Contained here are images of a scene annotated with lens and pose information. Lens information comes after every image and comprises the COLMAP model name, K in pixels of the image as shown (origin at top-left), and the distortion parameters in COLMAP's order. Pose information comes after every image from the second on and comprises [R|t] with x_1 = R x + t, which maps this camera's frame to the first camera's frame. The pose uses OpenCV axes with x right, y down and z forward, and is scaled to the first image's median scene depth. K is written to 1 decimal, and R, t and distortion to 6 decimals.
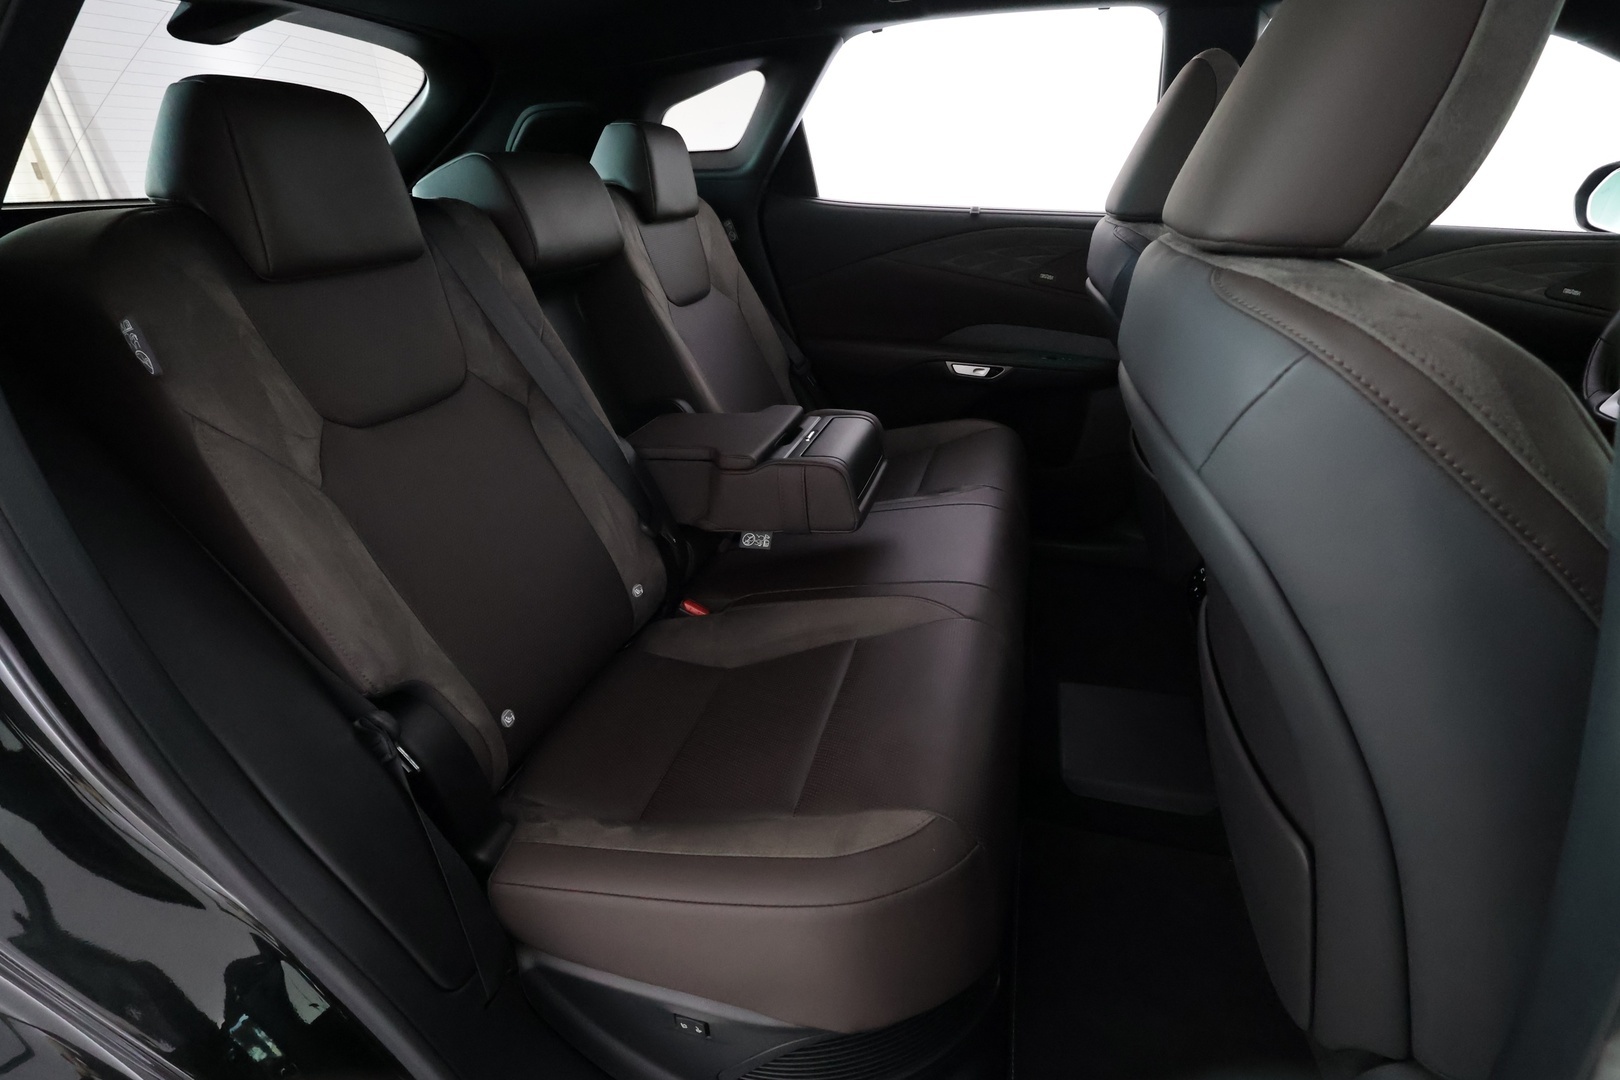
lens RADIAL K [[731.4, 0, 810.0], [0, 731.4, 540.0], [0, 0, 1]] dist [0.001883, 0.000964]
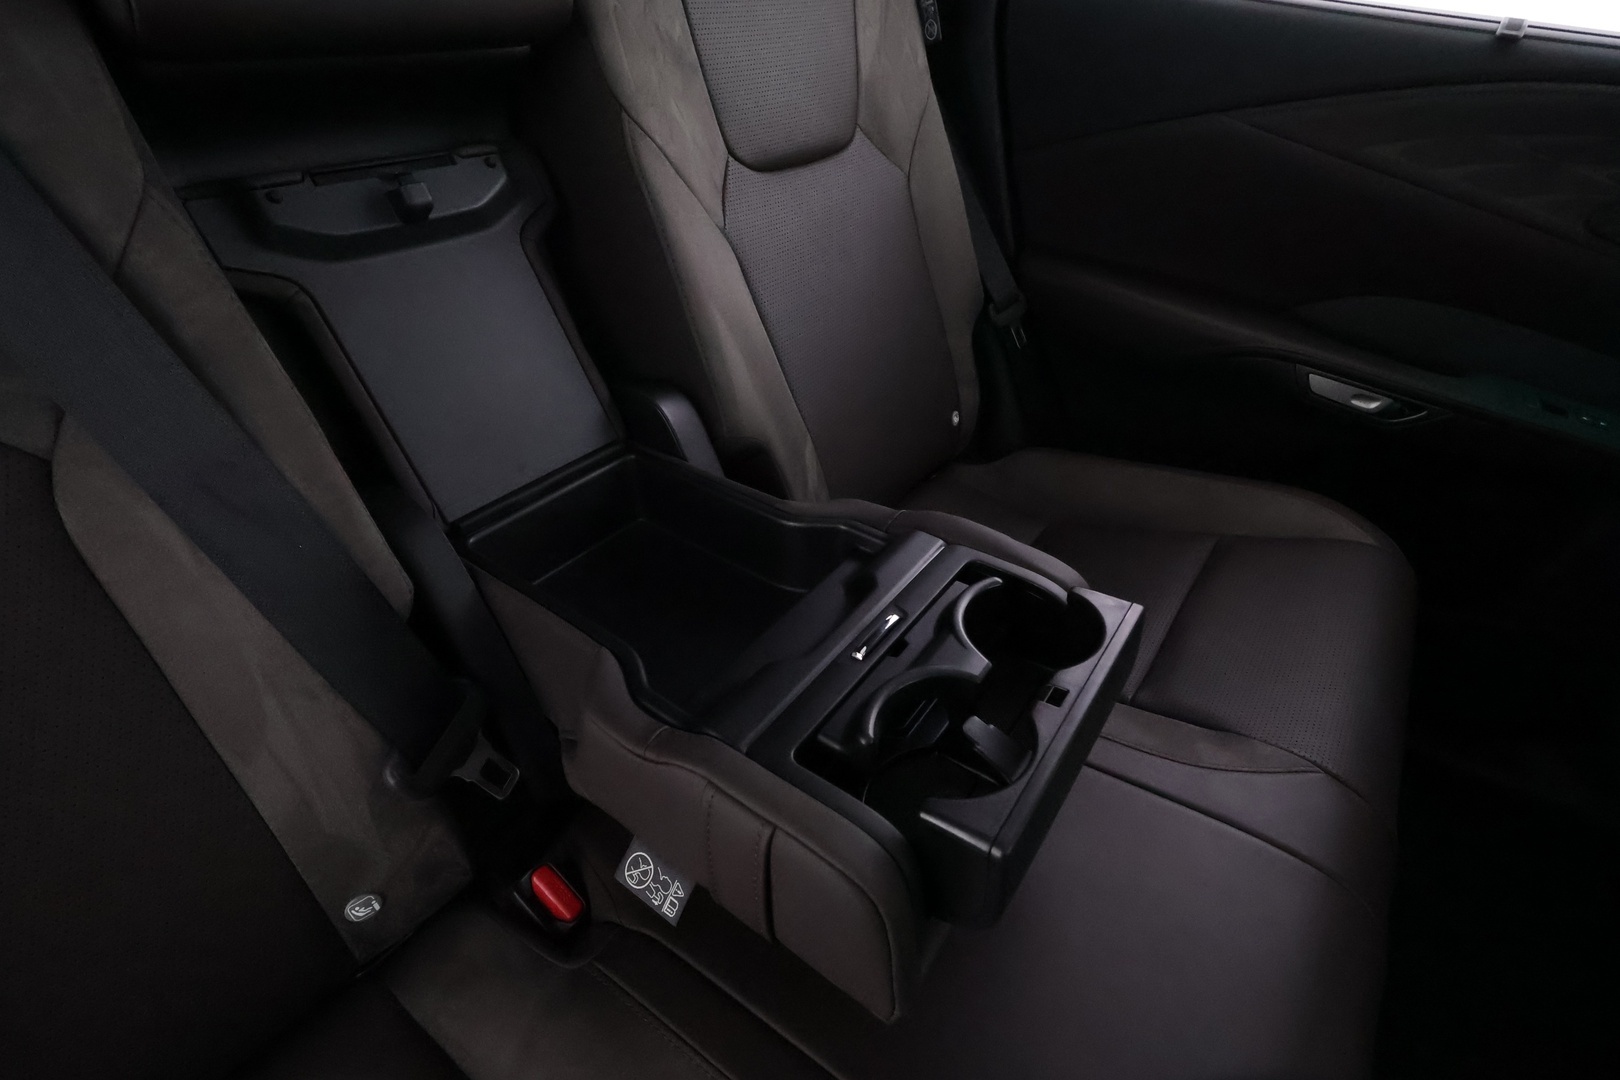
lens RADIAL K [[731.4, 0, 810.0], [0, 731.4, 540.0], [0, 0, 1]] dist [0.001883, 0.000964]
pose [[0.933411, 0.276581, -0.228576, 0.027811], [-0.224478, 0.947107, 0.229342, -0.184035], [0.279918, -0.162760, 0.946126, 0.453099]]
